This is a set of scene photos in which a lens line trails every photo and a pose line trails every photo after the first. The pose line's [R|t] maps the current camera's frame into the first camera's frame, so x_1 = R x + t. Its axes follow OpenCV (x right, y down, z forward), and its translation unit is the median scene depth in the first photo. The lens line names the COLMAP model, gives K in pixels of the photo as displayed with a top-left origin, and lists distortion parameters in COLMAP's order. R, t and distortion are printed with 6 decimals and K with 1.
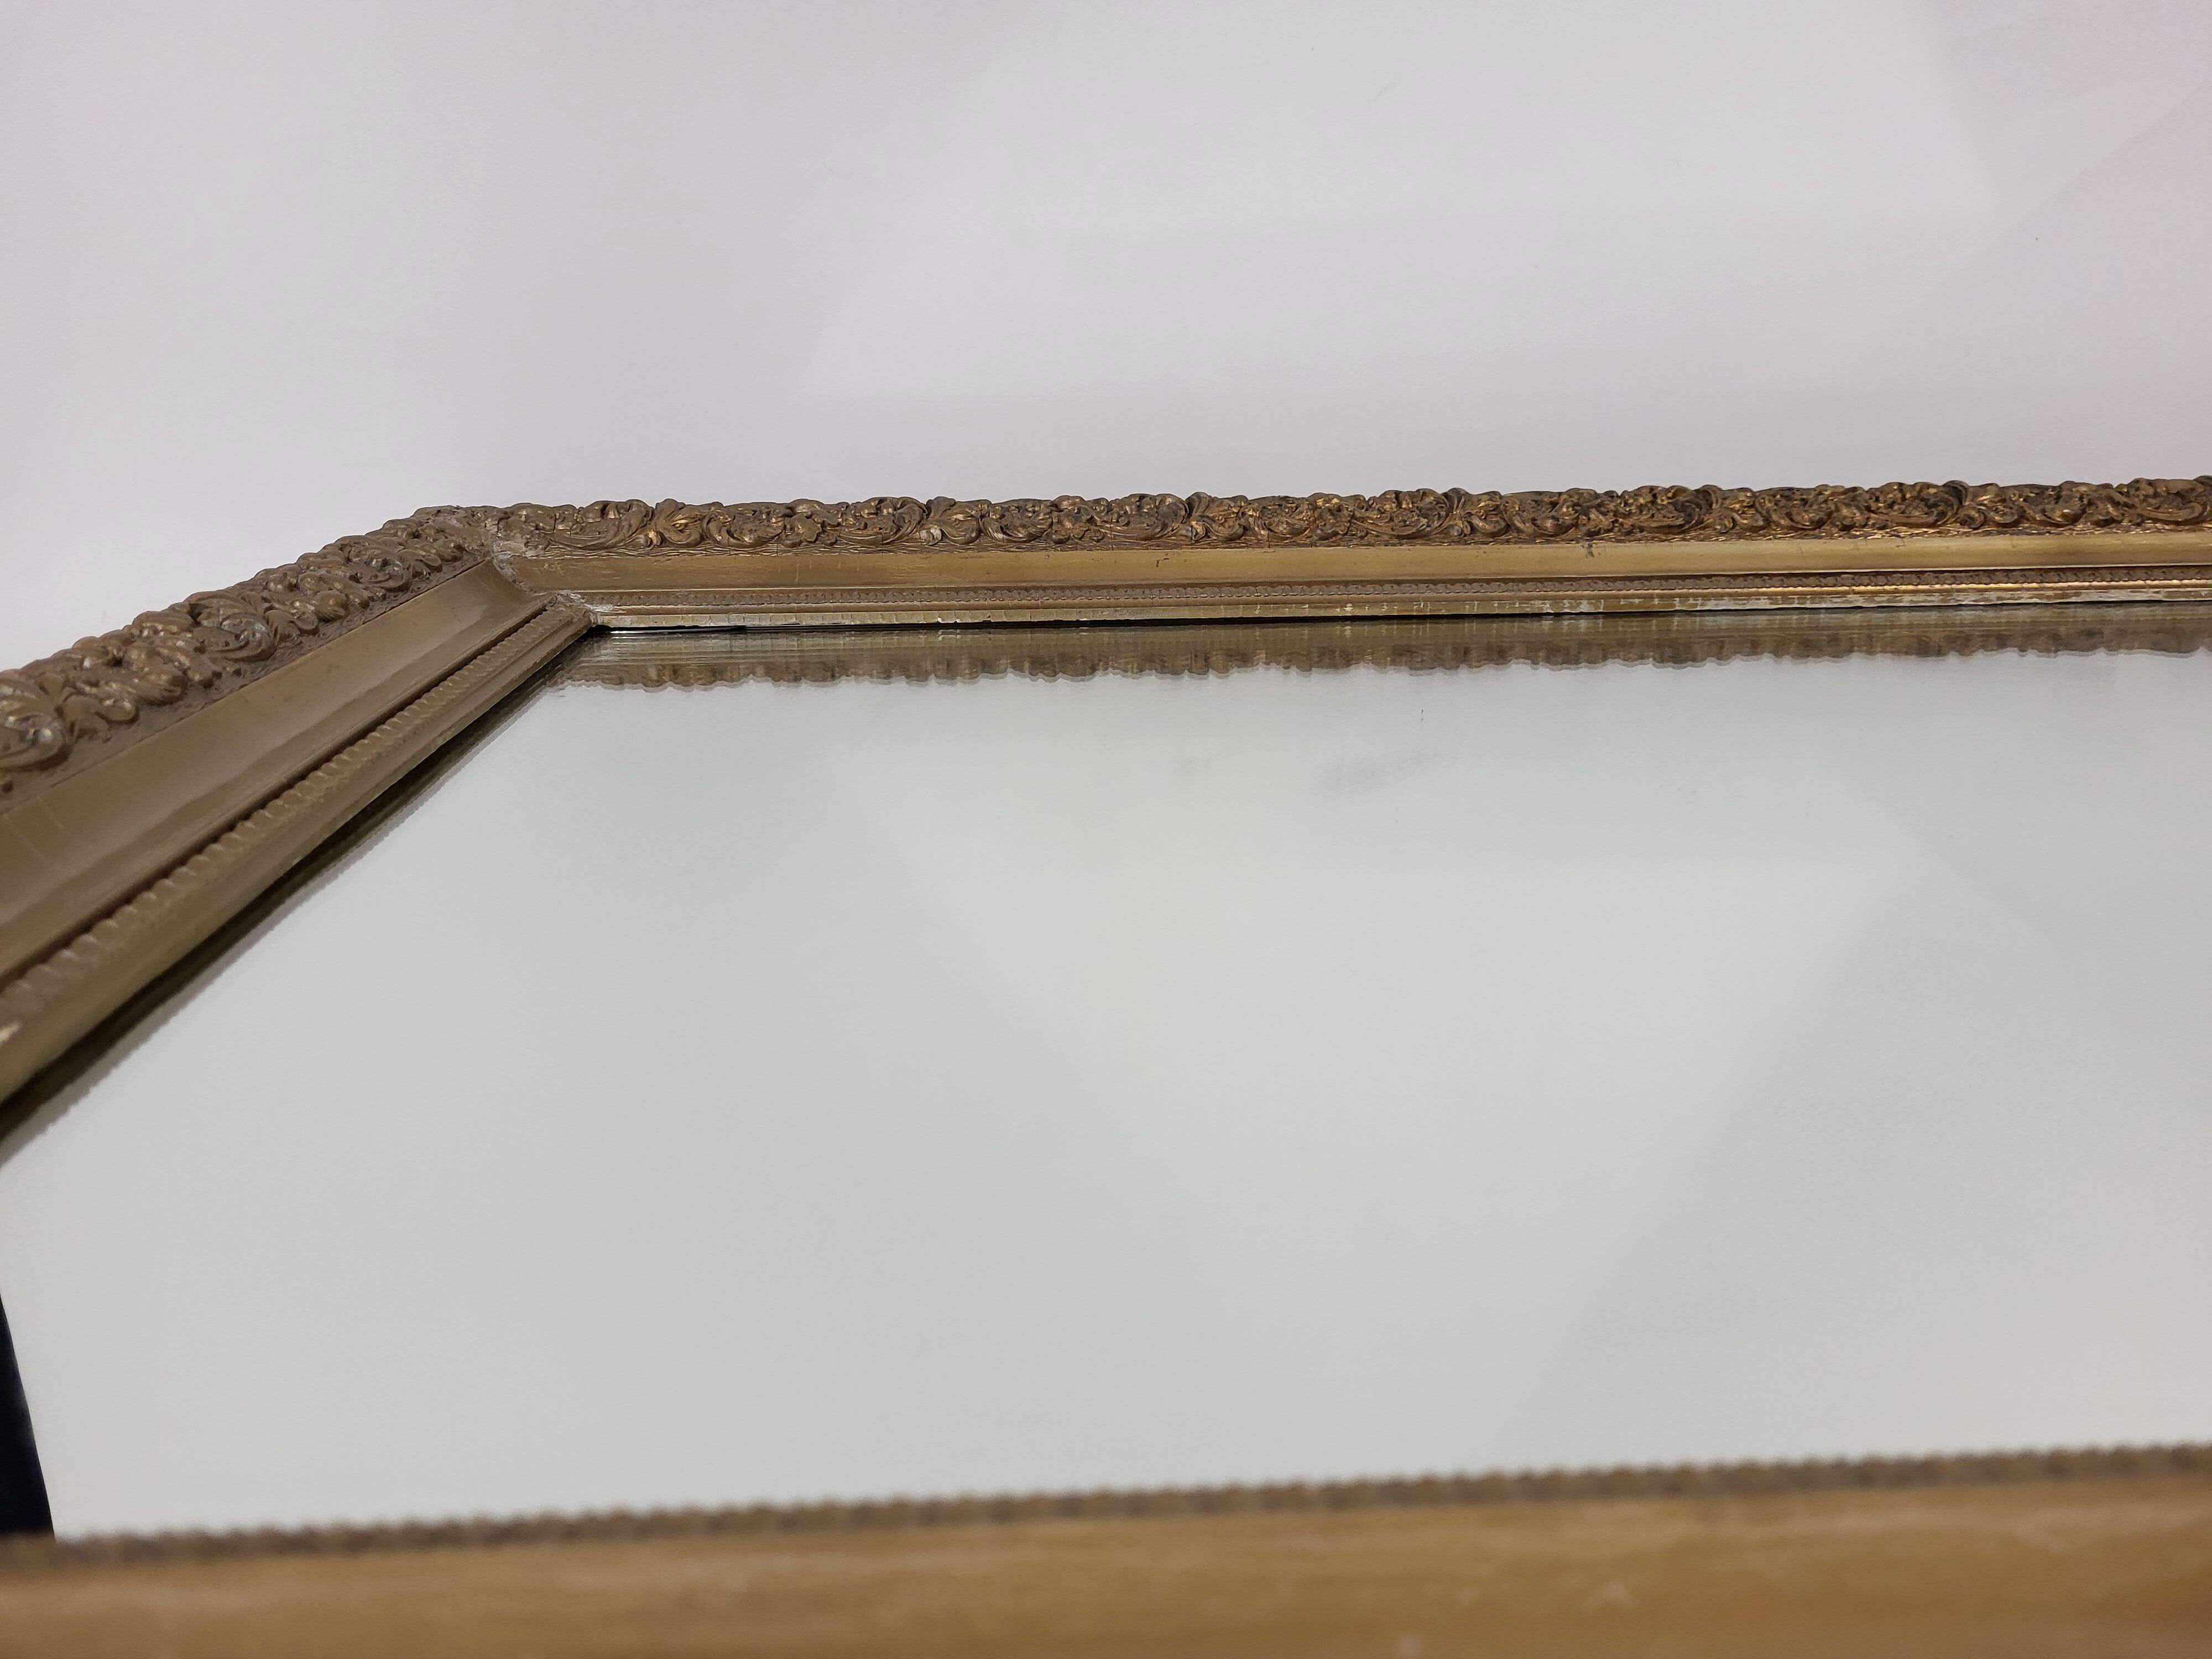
lens RADIAL K [[1748.5, 0, 1106.0], [0, 1748.5, 829.5], [0, 0, 1]] dist [0.016477, -0.000441]
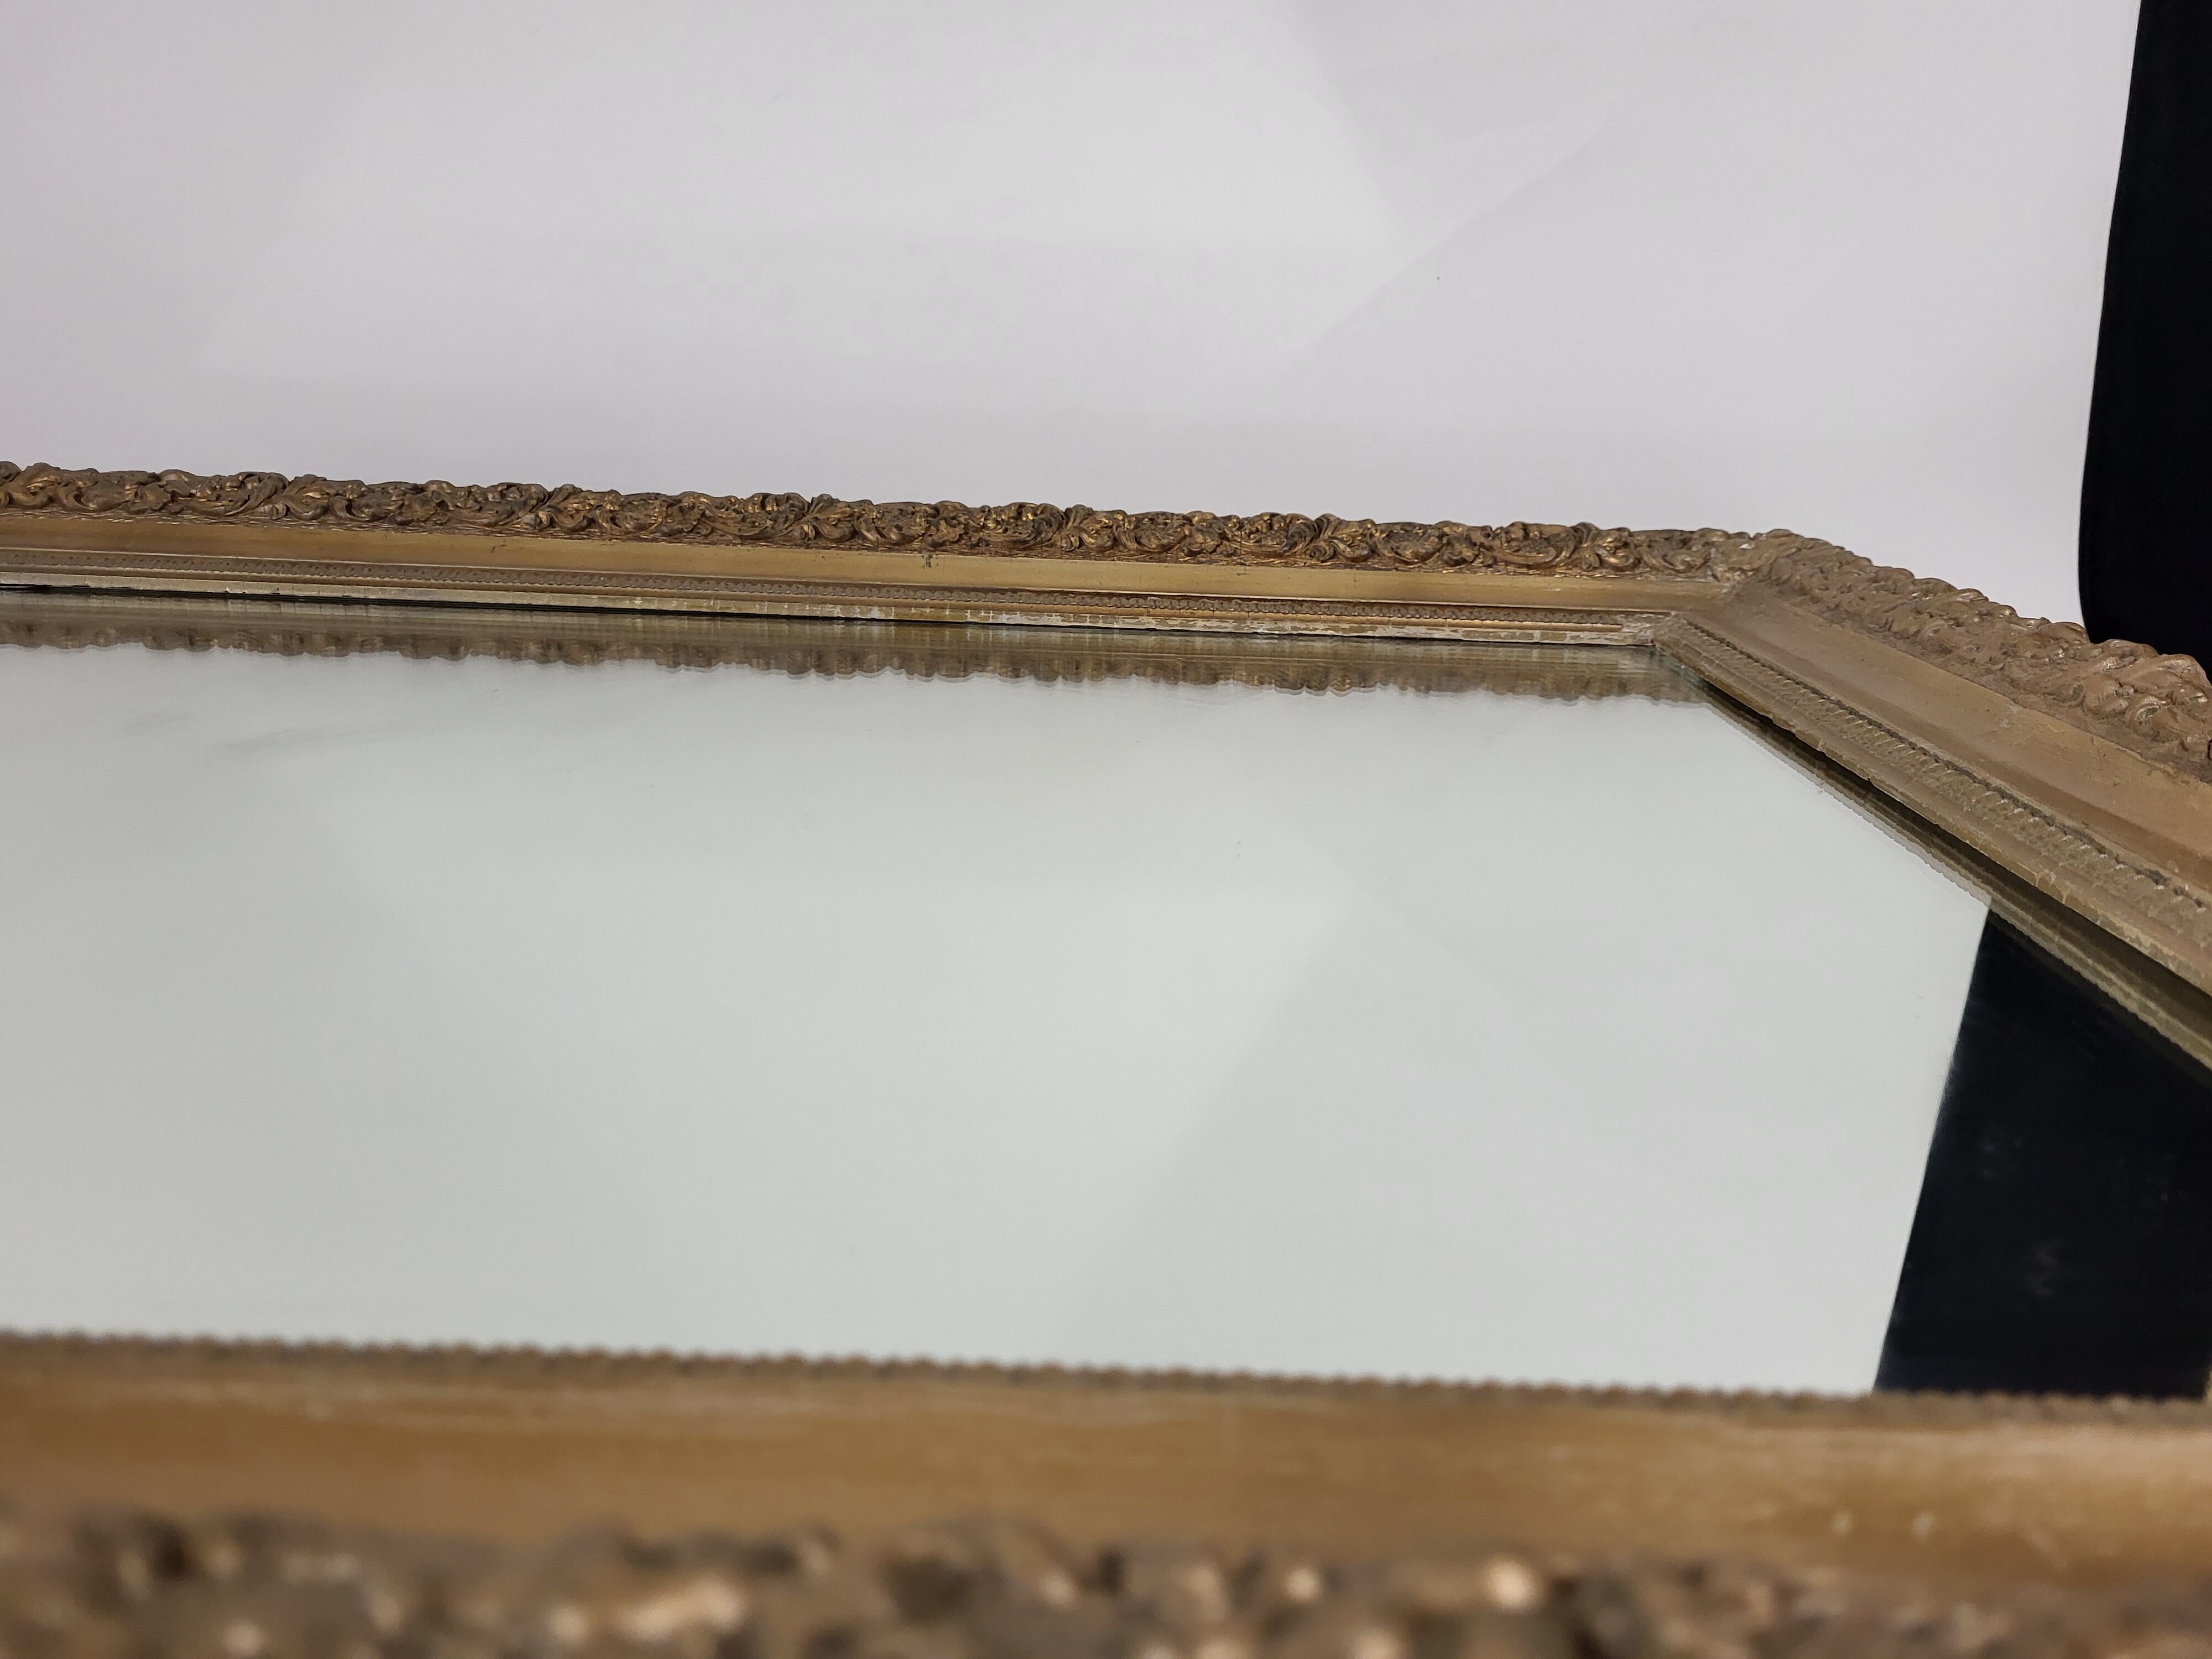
lens RADIAL K [[1658.0, 0, 1106.0], [0, 1658.0, 829.5], [0, 0, 1]] dist [0.036789, -0.043845]
pose [[0.997280, 0.060253, -0.042443, 0.441838], [-0.060151, 0.998182, 0.003694, -0.010917], [0.042589, -0.001131, 0.999092, 0.023695]]
